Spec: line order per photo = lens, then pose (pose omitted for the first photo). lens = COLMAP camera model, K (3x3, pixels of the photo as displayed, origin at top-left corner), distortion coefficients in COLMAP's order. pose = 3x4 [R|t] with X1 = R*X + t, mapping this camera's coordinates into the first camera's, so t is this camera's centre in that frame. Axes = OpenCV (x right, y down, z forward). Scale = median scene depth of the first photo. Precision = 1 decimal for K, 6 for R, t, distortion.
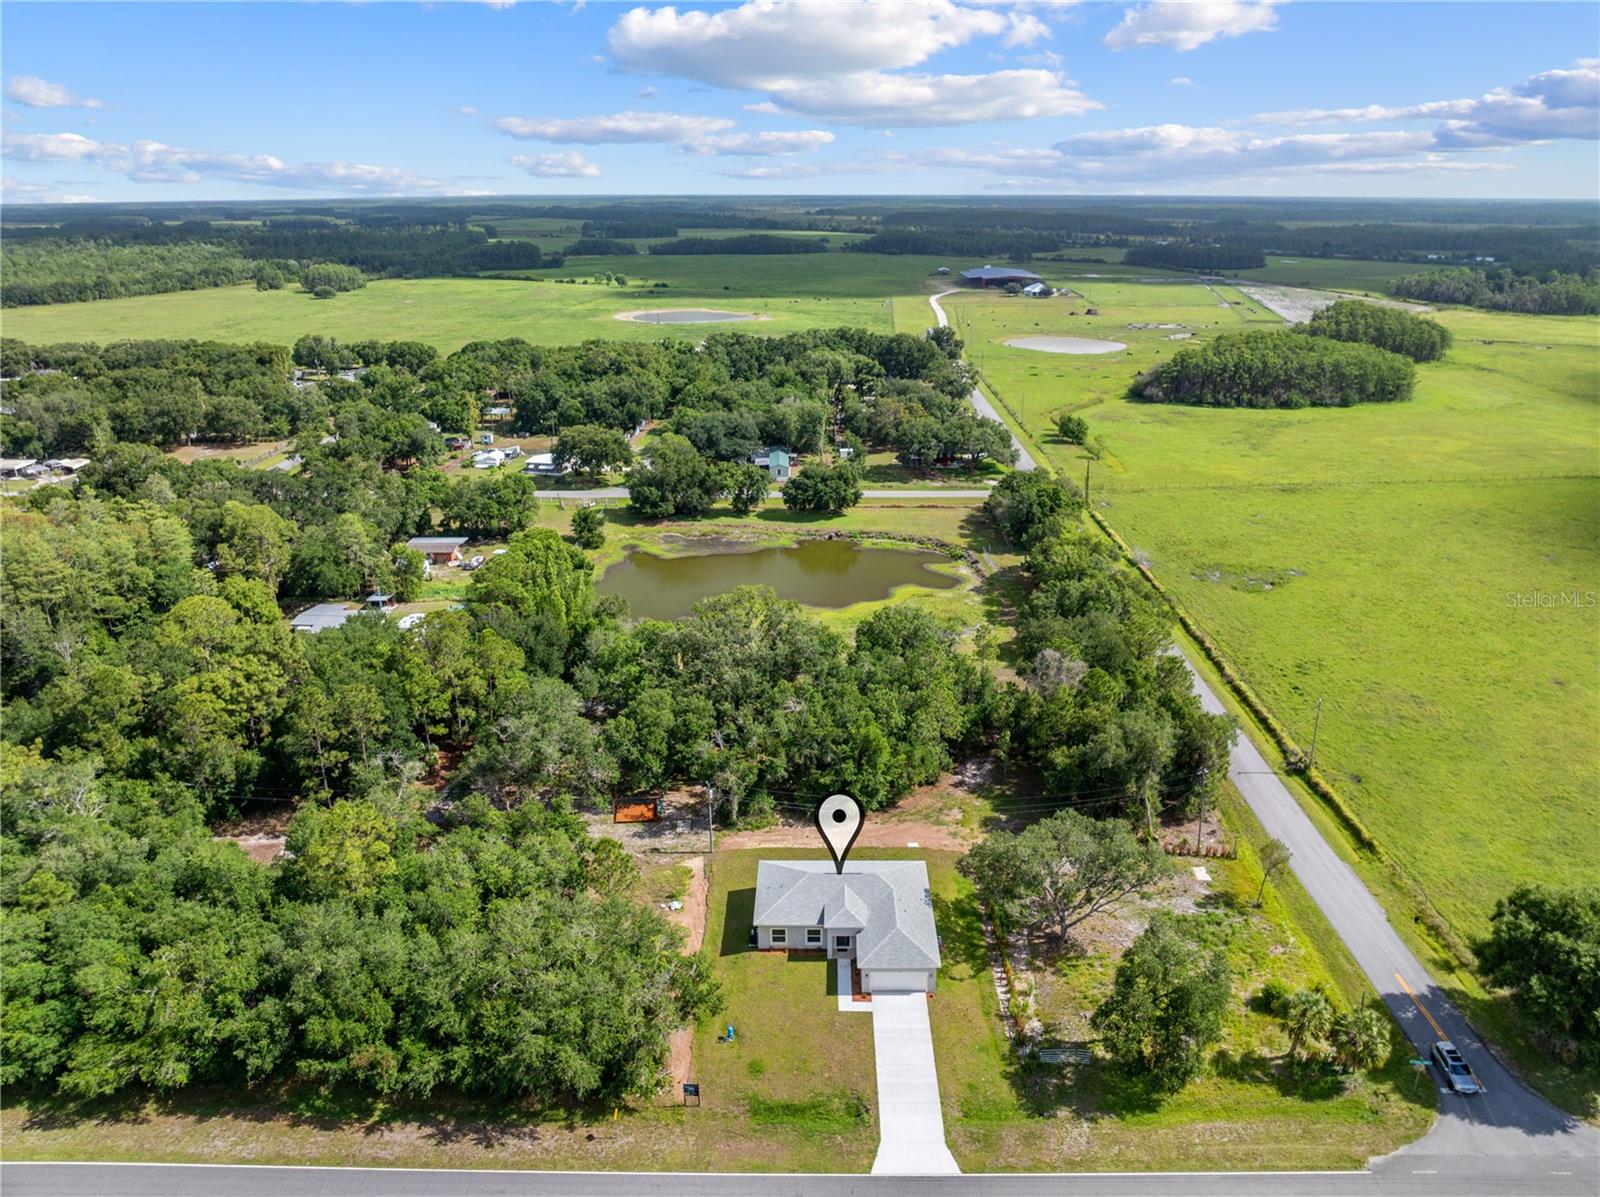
lens RADIAL K [[1126.8, 0, 807.7], [0, 1126.8, 594.3], [0, 0, 1]] dist [-0.017852, -0.043057]
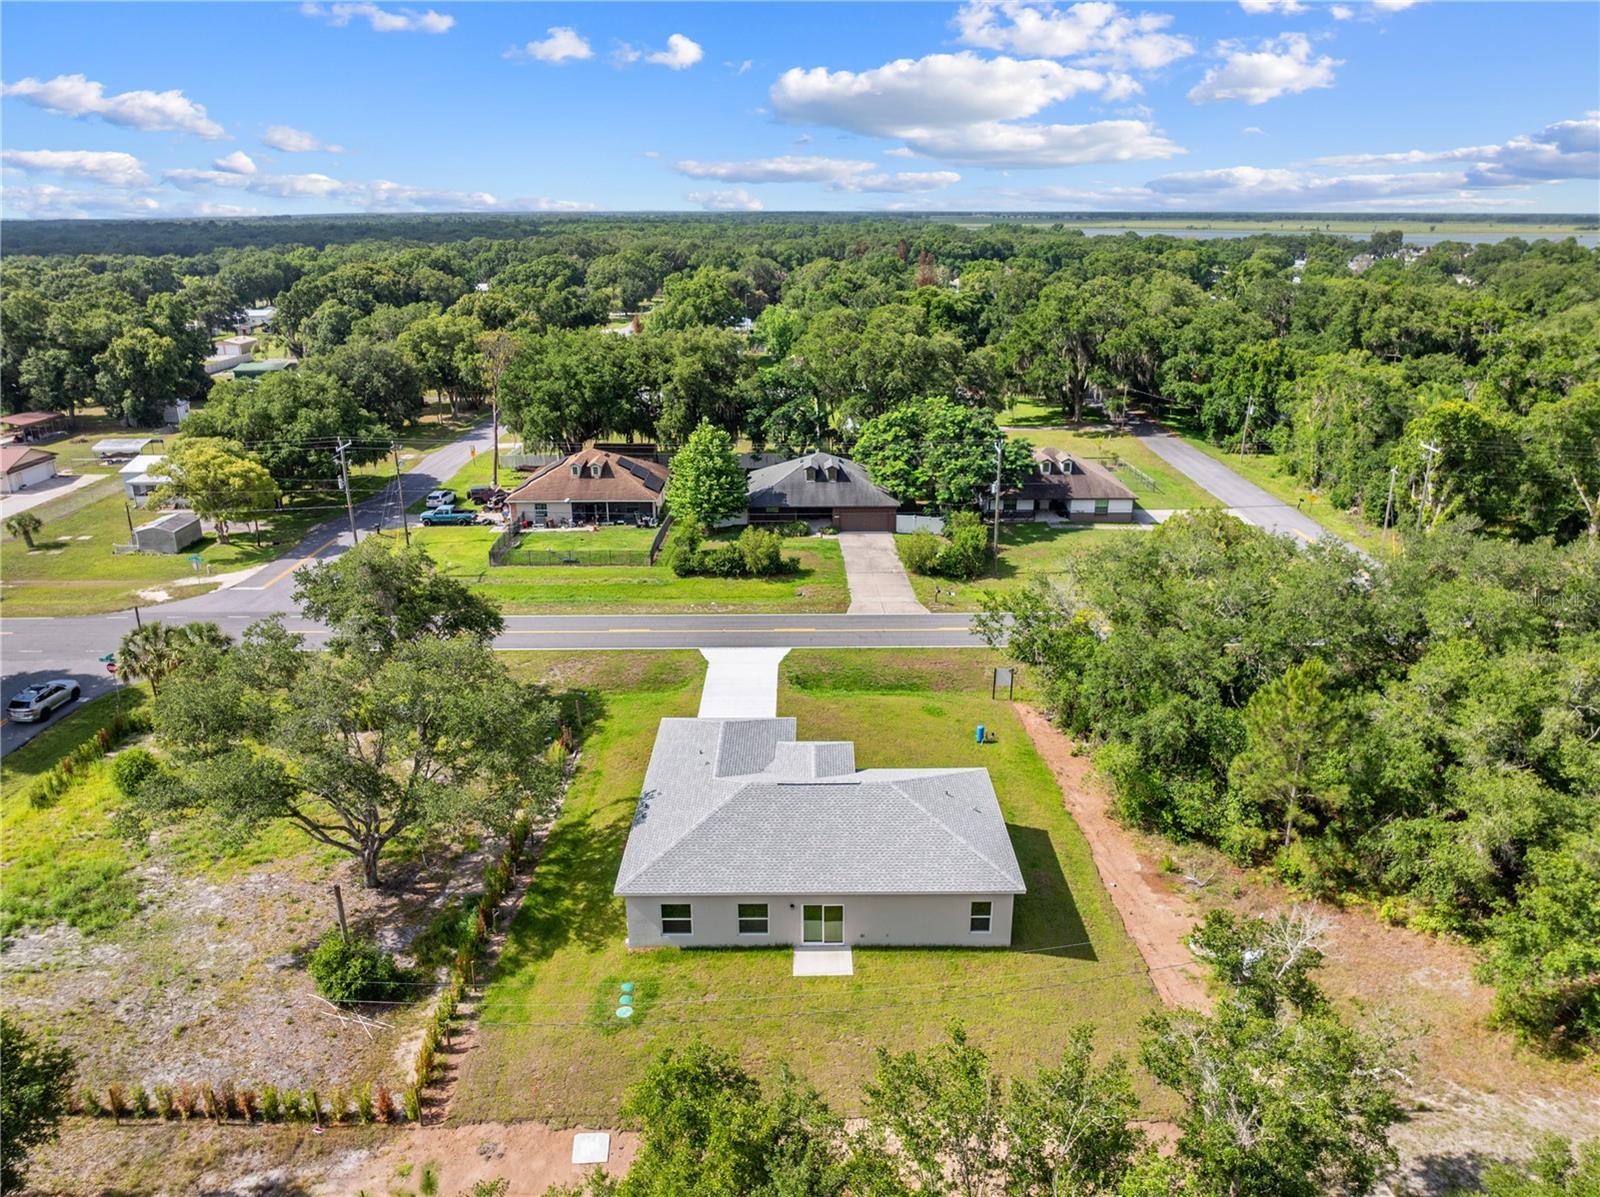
lens RADIAL K [[1126.1, 0, 807.6], [0, 1126.1, 594.1], [0, 0, 1]] dist [-0.036857, 0.006399]
pose [[-0.999826, 0.014052, -0.012249, 0.041915], [0.003225, 0.777566, 0.628793, -0.106012], [0.018360, 0.628644, -0.777477, 1.349422]]
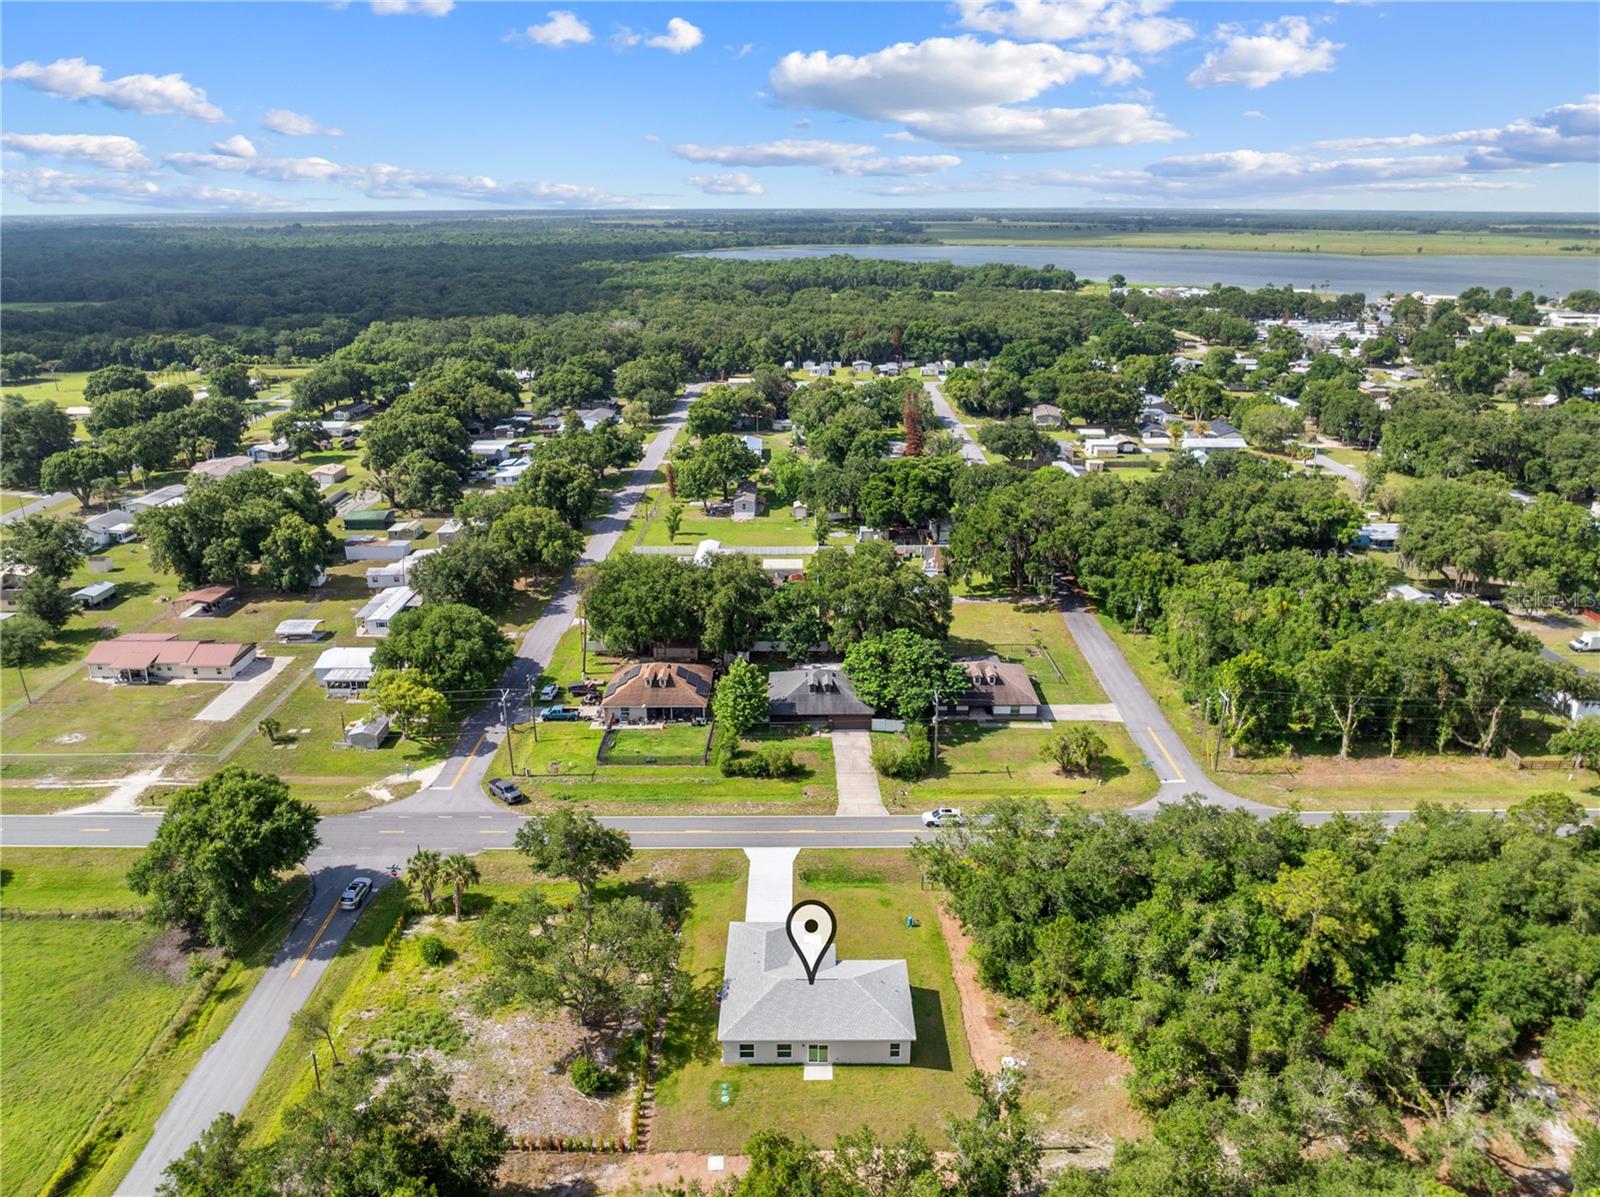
lens RADIAL K [[1126.8, 0, 807.7], [0, 1126.8, 594.3], [0, 0, 1]] dist [-0.017852, -0.043057]
pose [[-0.999867, 0.012562, -0.010369, 0.045629], [0.003147, 0.773544, 0.633735, -0.593261], [0.015982, 0.633619, -0.773480, 1.555904]]
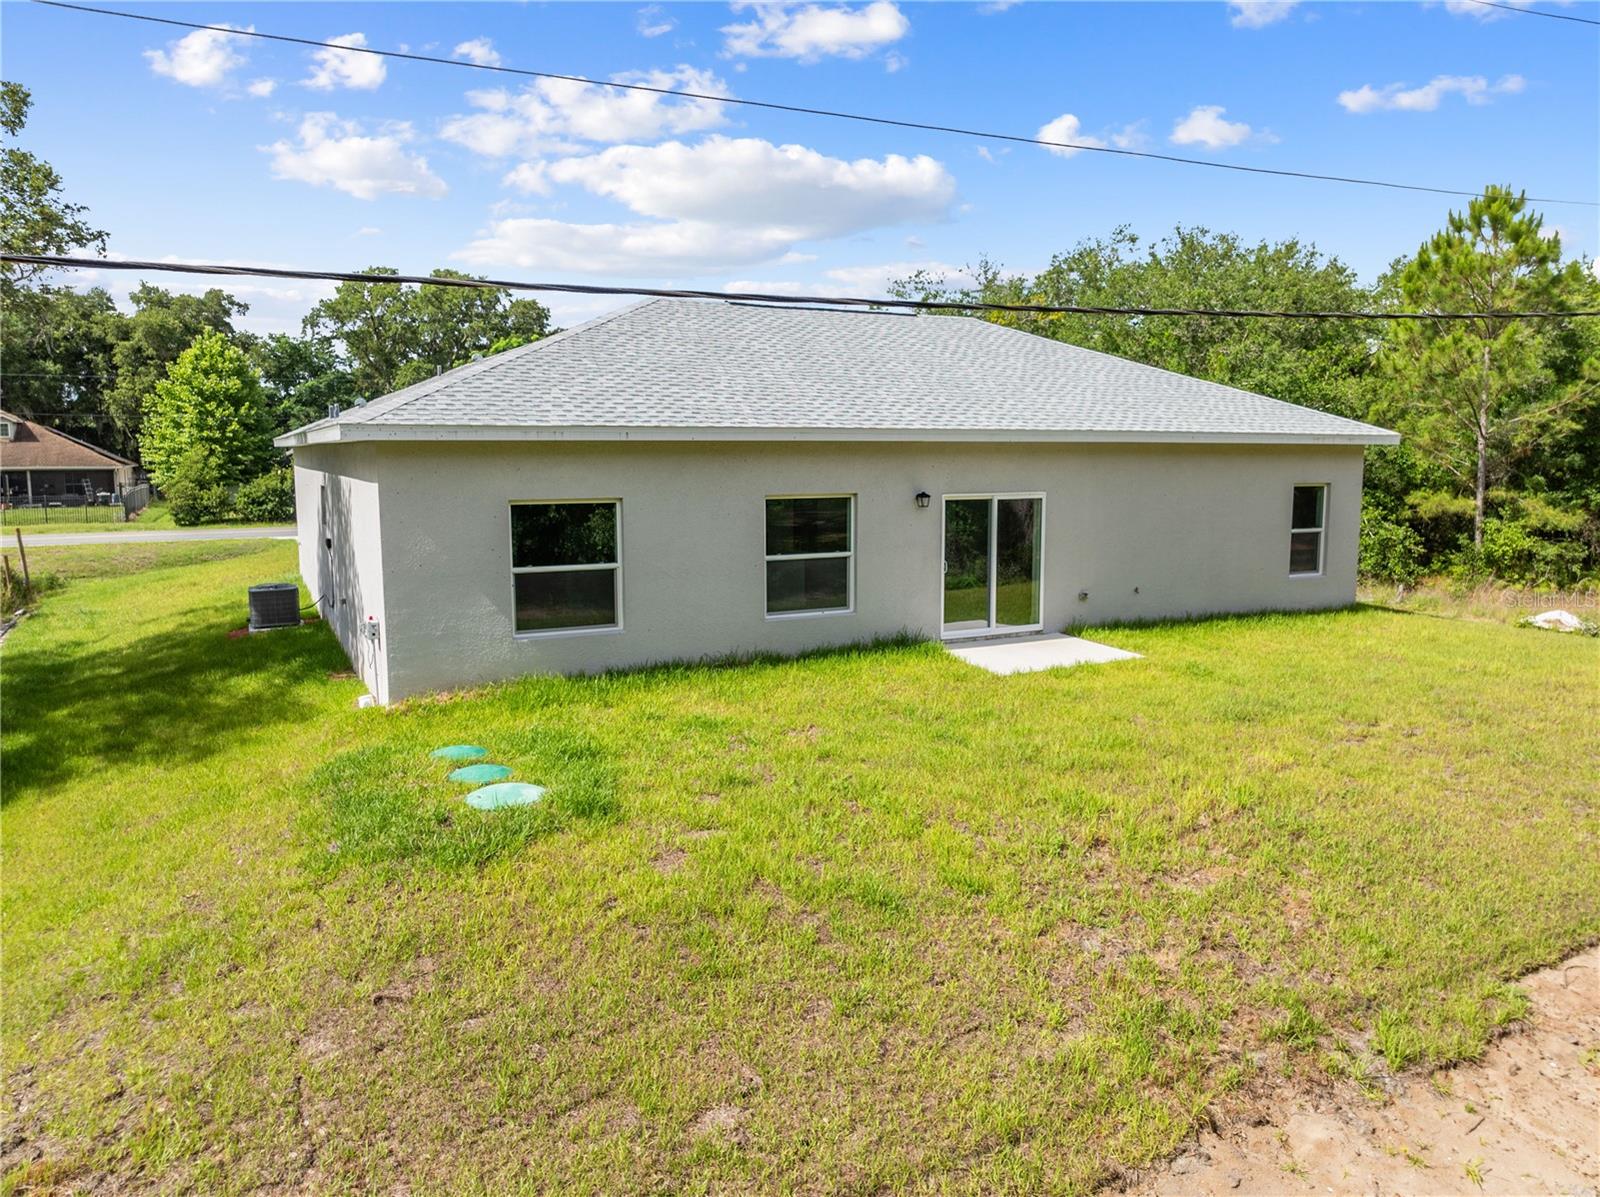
lens RADIAL K [[1126.1, 0, 807.6], [0, 1126.1, 594.1], [0, 0, 1]] dist [-0.036857, 0.006399]
pose [[-0.881044, 0.066411, -0.468349, 0.125410], [-0.155928, 0.893985, 0.420092, 0.218193], [0.446595, 0.443148, -0.777285, 1.195294]]
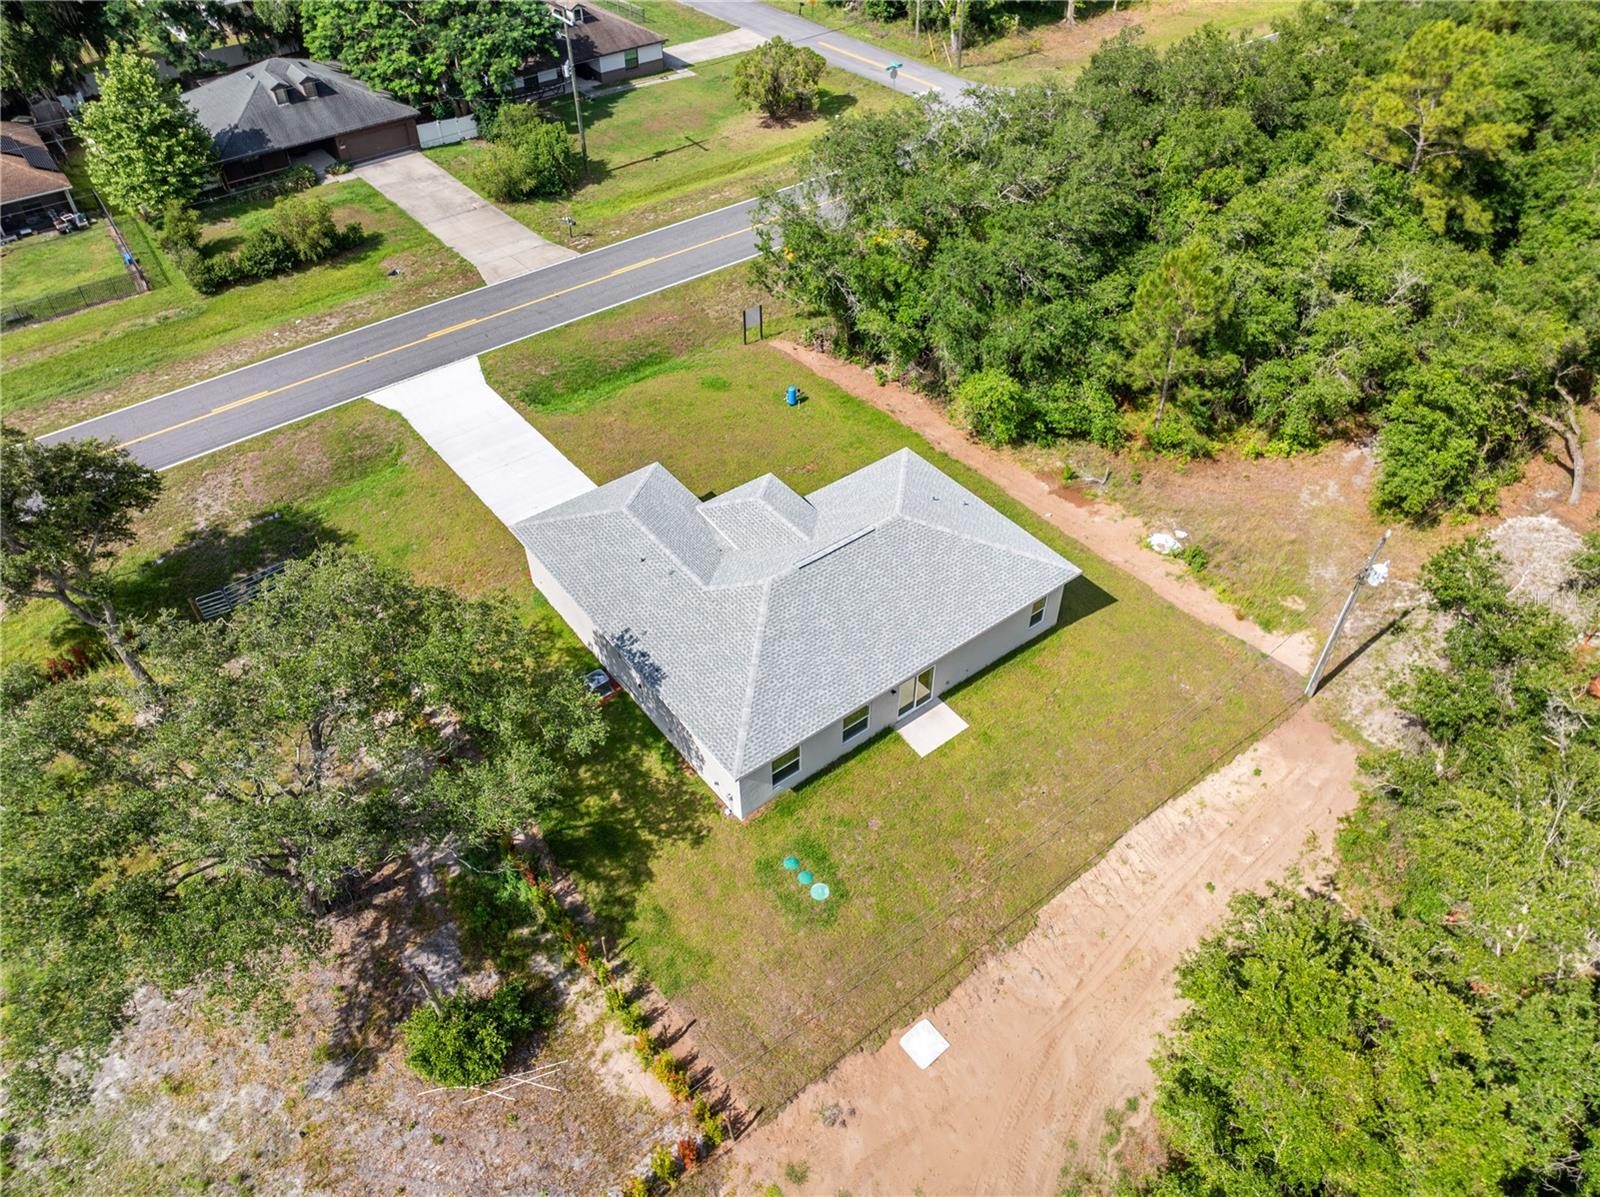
lens RADIAL K [[1126.1, 0, 807.6], [0, 1126.1, 594.1], [0, 0, 1]] dist [-0.036857, 0.006399]
pose [[-0.784082, 0.431014, -0.446590, 0.228183], [-0.205555, 0.498601, 0.842107, -0.074875], [0.585630, 0.752080, -0.302347, 1.159042]]
